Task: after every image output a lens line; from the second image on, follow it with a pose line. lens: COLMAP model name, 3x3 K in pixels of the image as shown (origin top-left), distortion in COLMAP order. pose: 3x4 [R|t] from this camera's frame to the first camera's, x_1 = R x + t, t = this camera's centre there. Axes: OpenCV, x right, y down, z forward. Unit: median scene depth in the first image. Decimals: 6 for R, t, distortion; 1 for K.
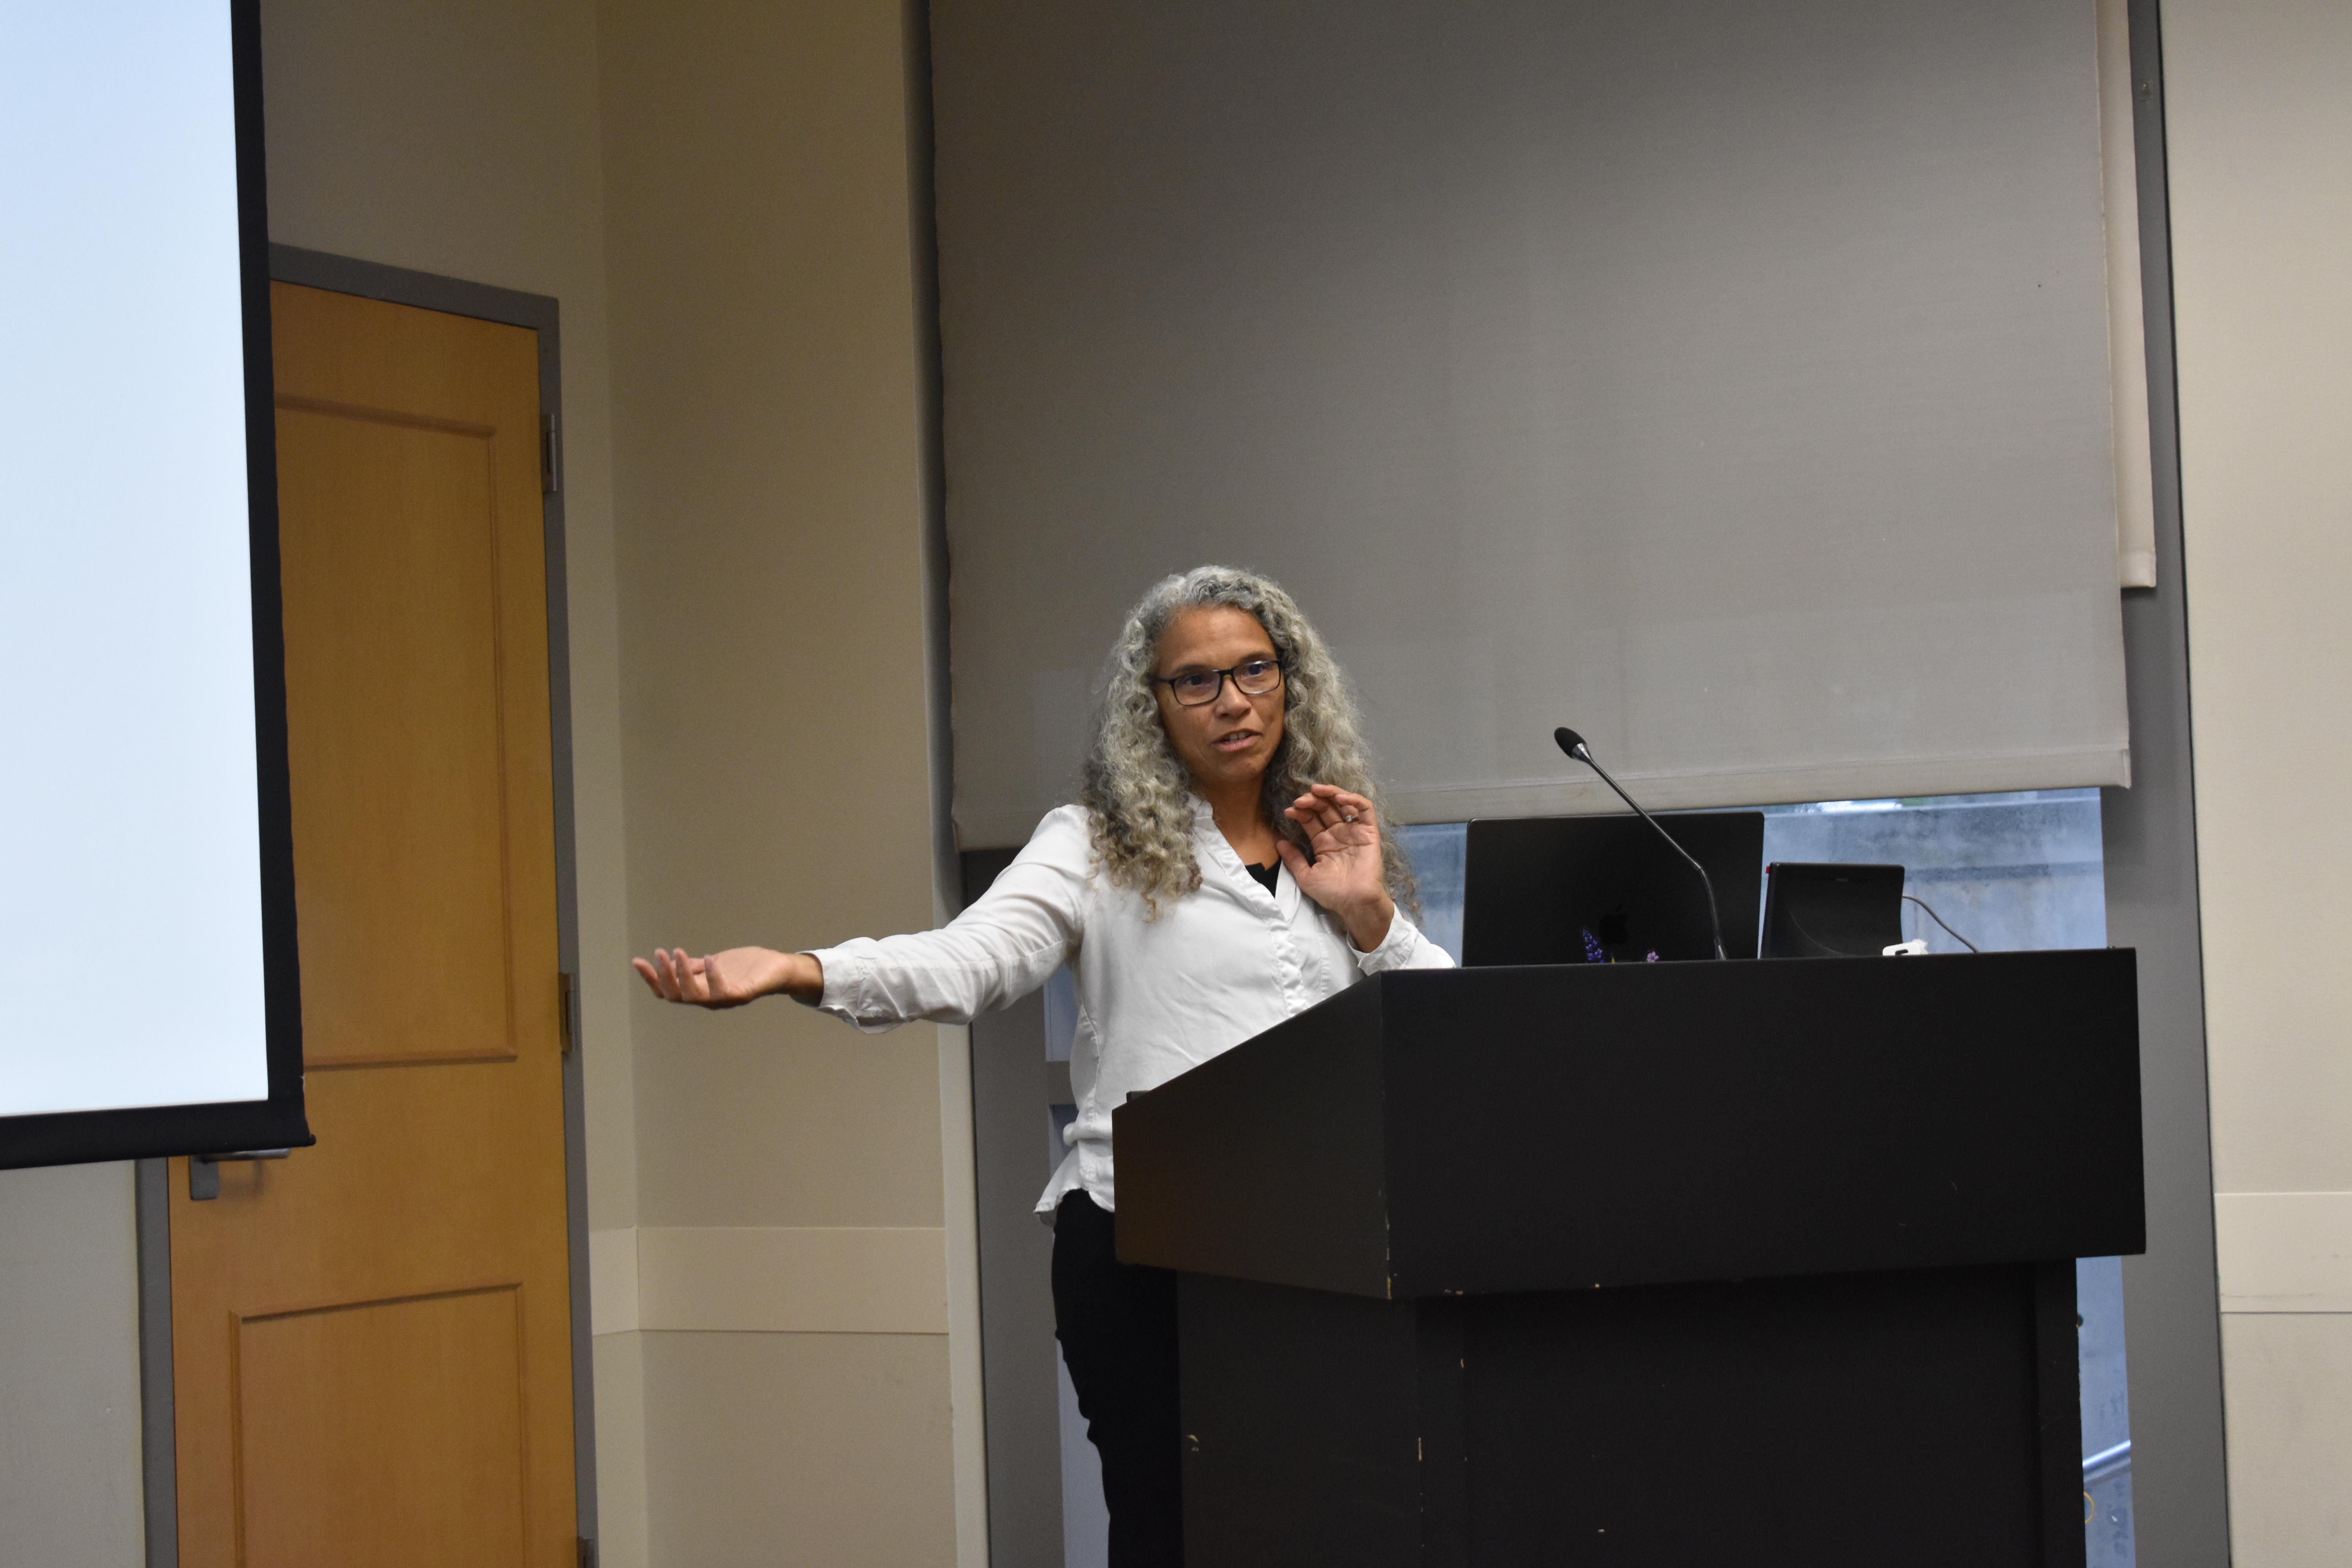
lens RADIAL K [[4882.7, 0, 1176.0], [0, 4882.7, 784.0], [0, 0, 1]] dist [-0.310965, 4.361473]
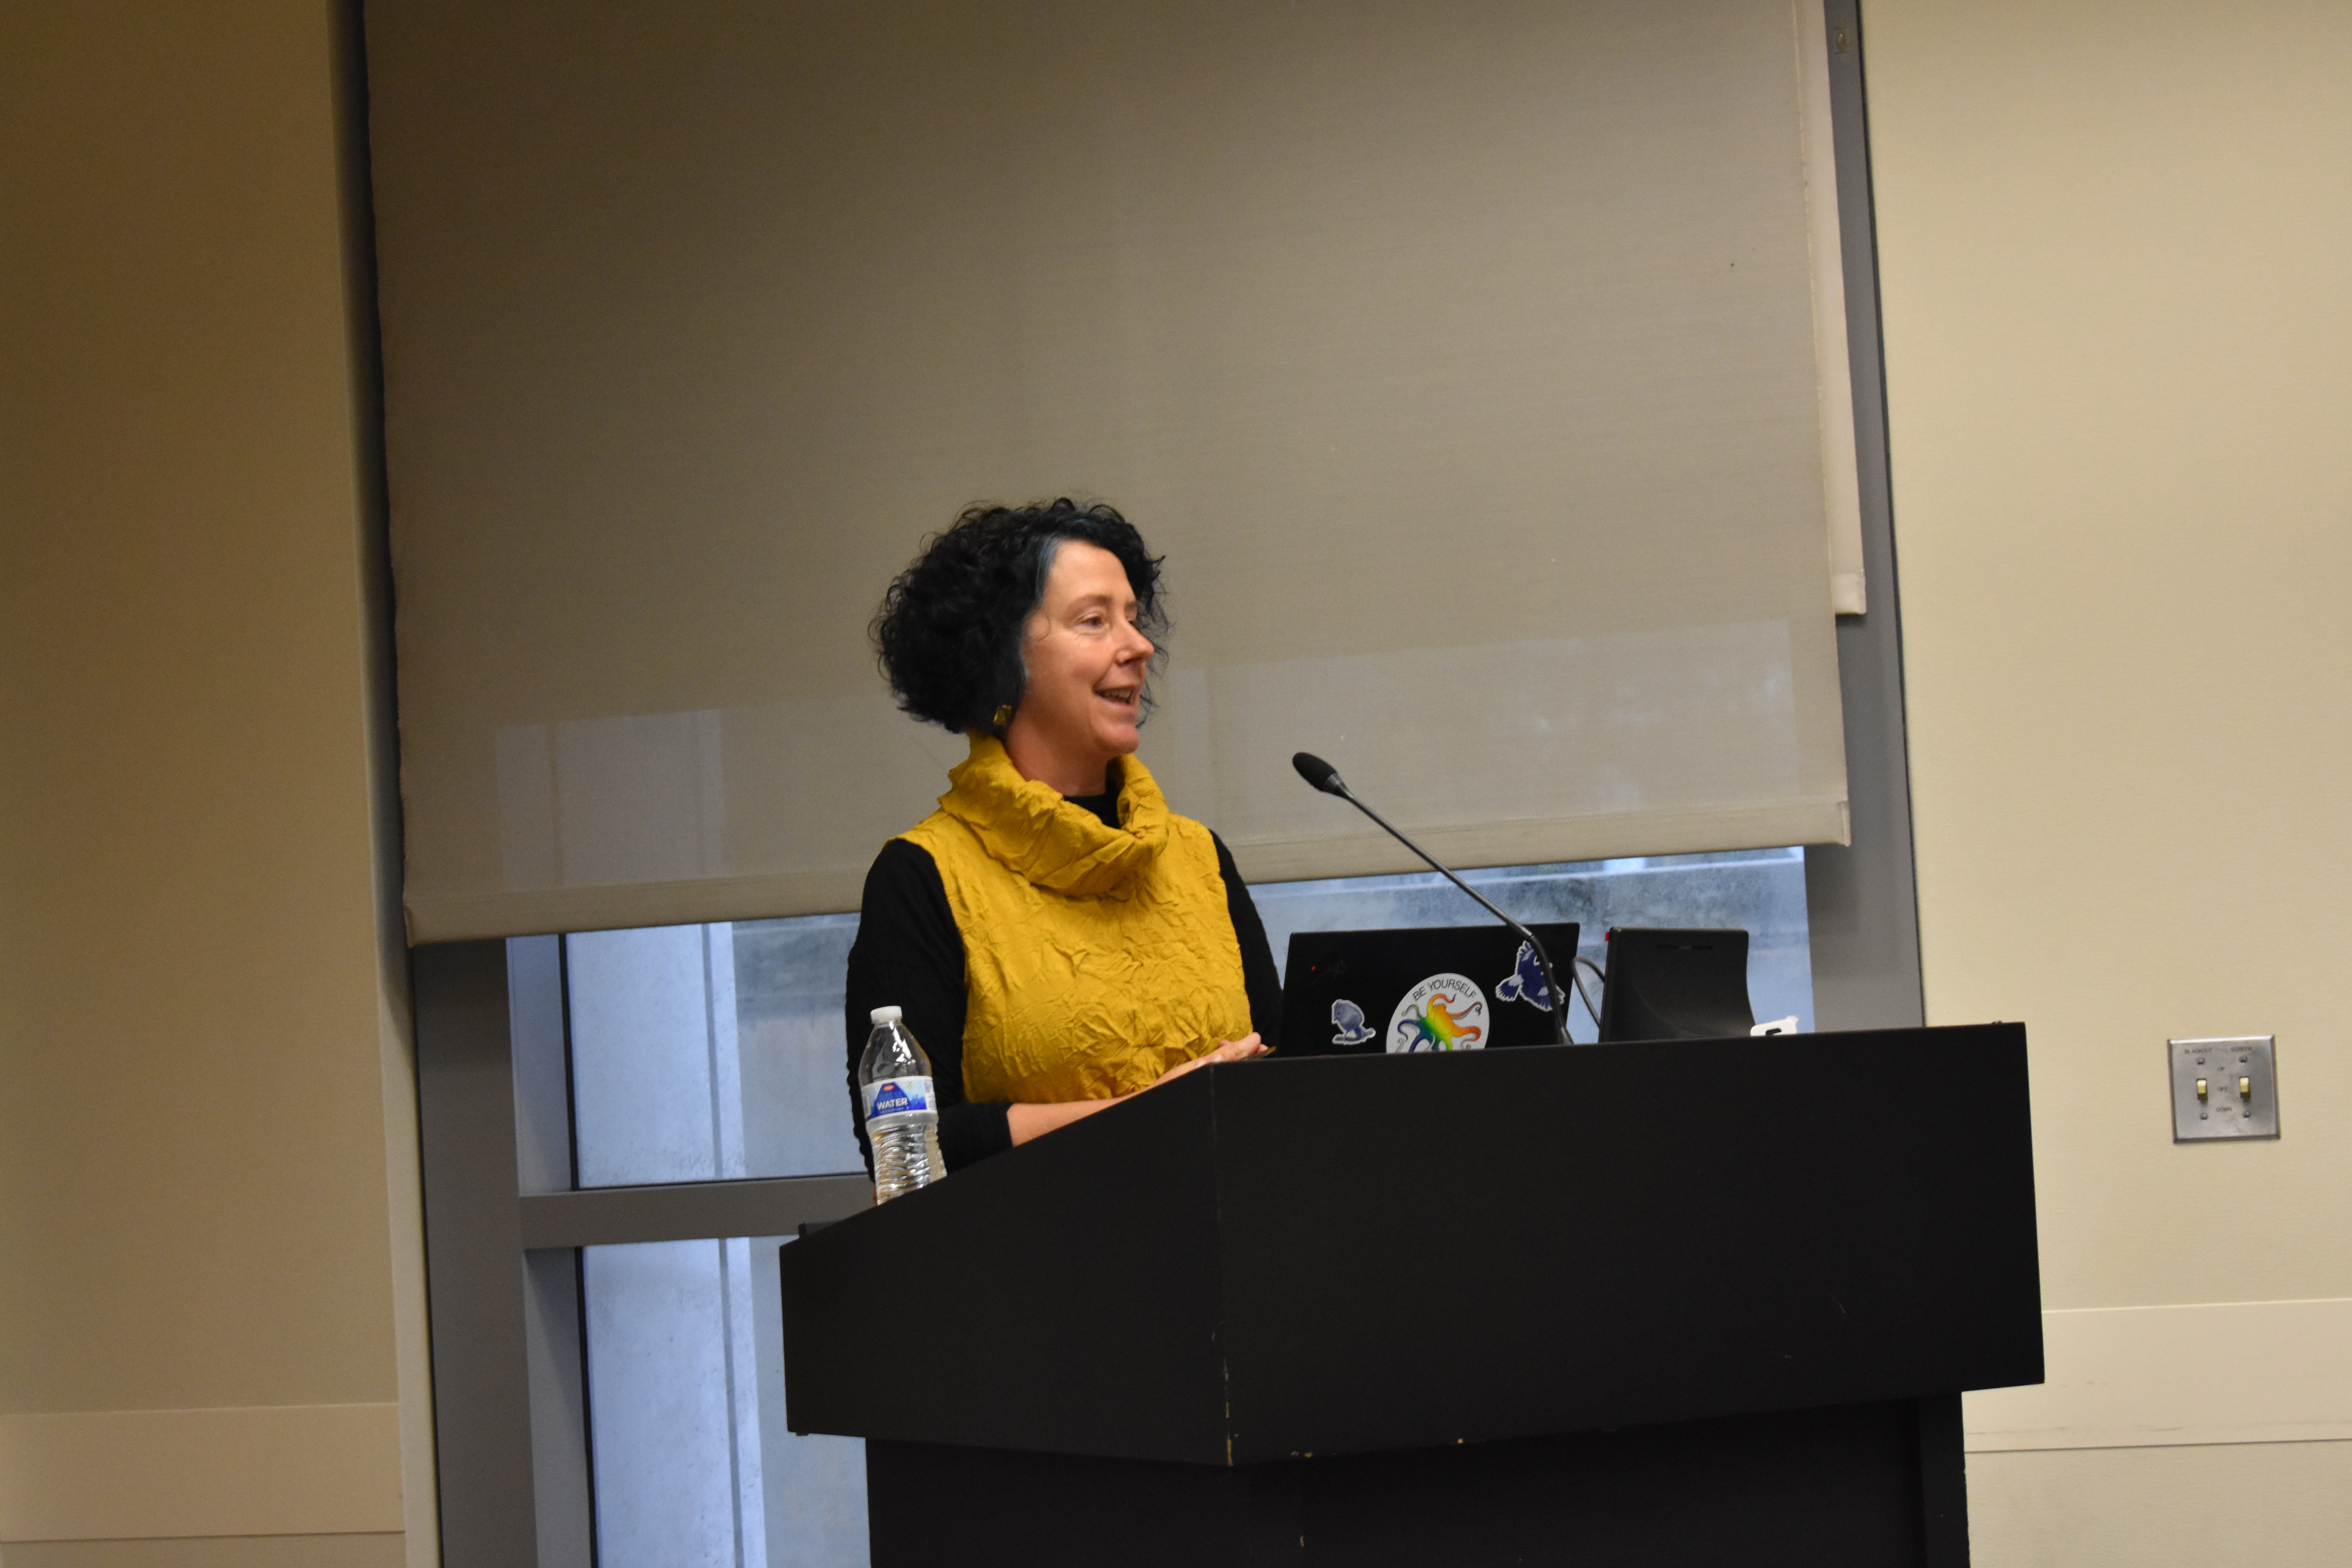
lens RADIAL K [[5356.9, 0, 1176.0], [0, 5356.9, 784.0], [0, 0, 1]] dist [0.046471, 0.154492]
pose [[0.978694, -0.008630, 0.205141, -0.114719], [0.013103, 0.999705, -0.020458, 0.007673], [-0.204904, 0.022710, 0.978519, 0.092818]]
